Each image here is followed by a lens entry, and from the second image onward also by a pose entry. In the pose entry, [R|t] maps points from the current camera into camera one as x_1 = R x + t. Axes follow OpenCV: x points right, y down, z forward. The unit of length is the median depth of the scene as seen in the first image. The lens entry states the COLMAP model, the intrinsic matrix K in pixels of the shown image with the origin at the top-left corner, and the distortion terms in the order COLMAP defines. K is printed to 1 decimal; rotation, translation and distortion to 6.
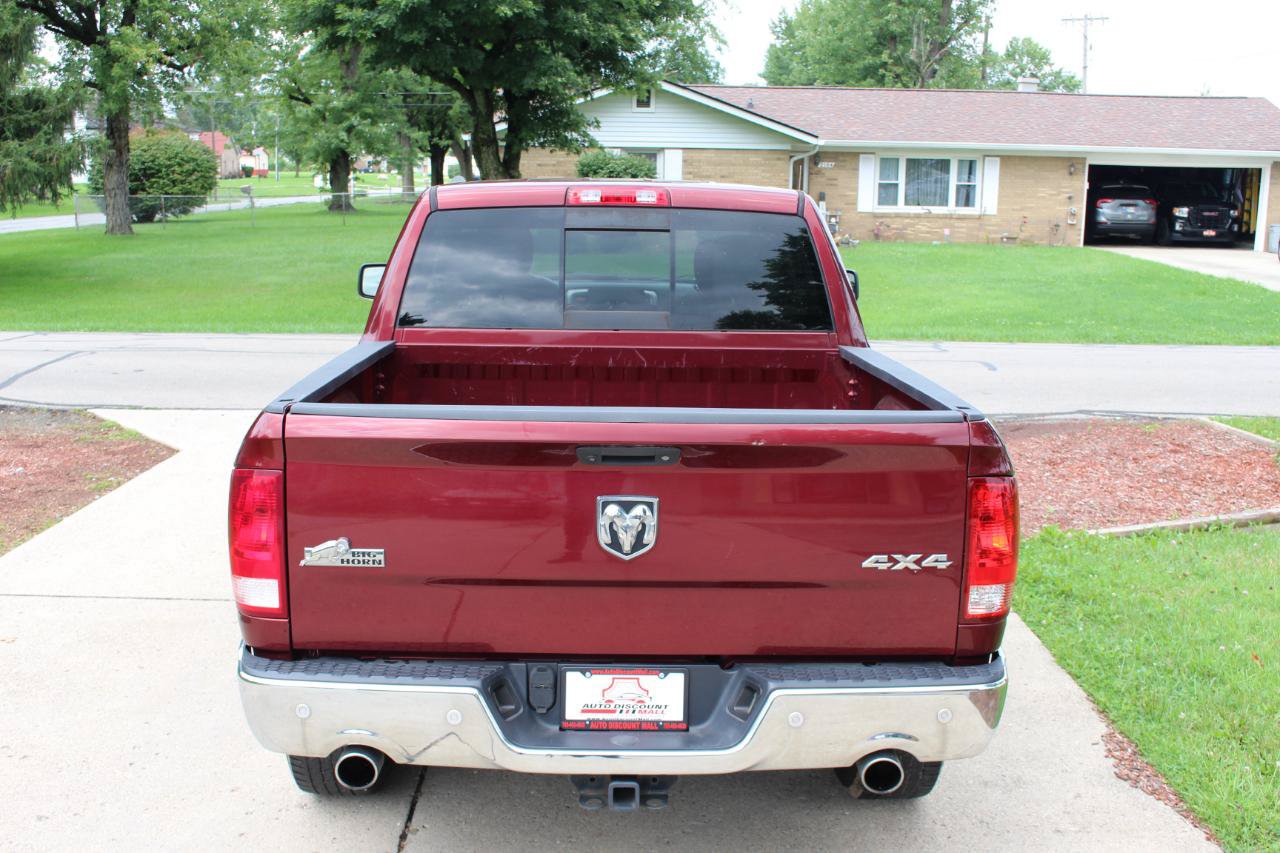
lens RADIAL K [[1418.3, 0, 642.4], [0, 1418.3, 425.4], [0, 0, 1]] dist [-0.121779, 0.144068]
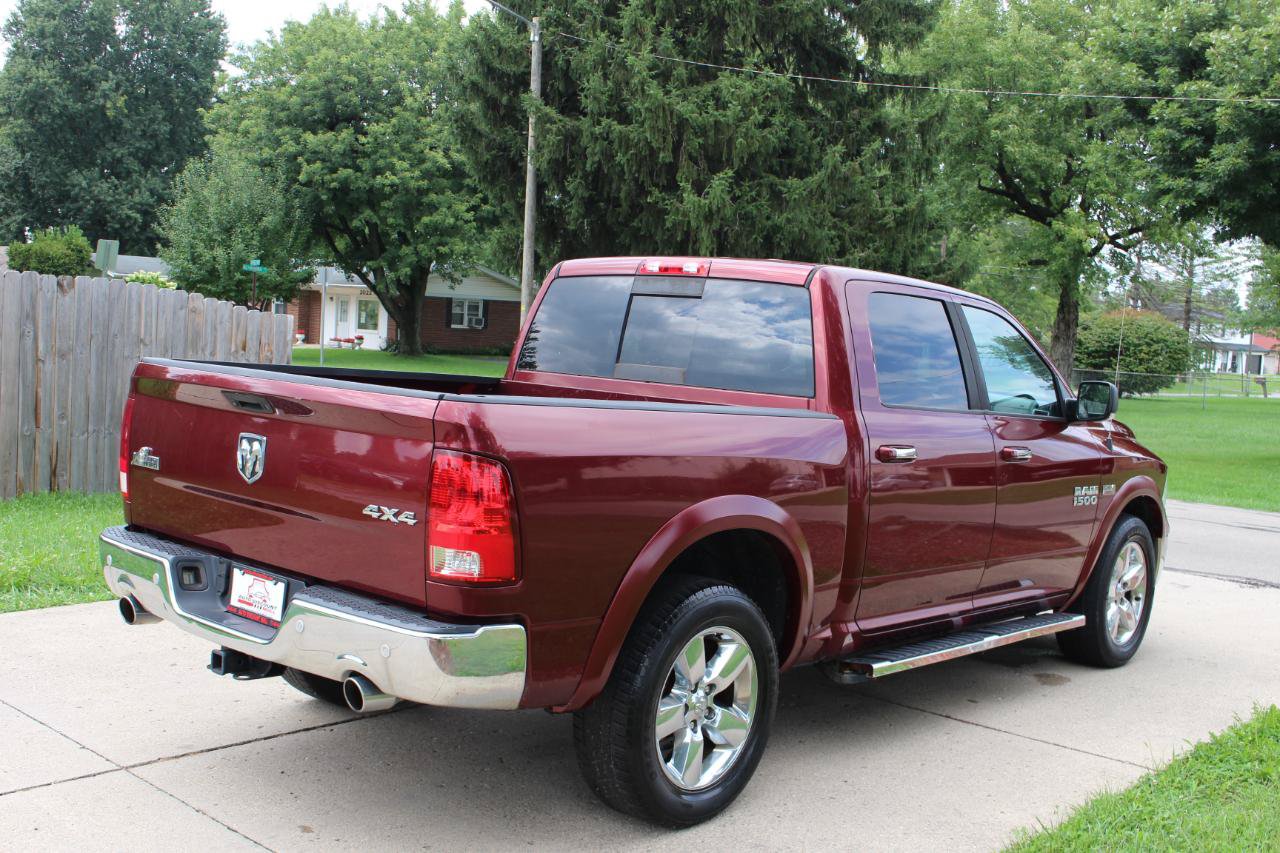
lens RADIAL K [[1397.5, 0, 645.1], [0, 1397.5, 427.1], [0, 0, 1]] dist [-0.150396, 0.256123]
pose [[0.741756, 0.079932, -0.665890, 0.303439], [-0.167558, 0.983473, -0.068594, 0.018916], [0.649402, 0.162455, 0.742890, 0.073059]]
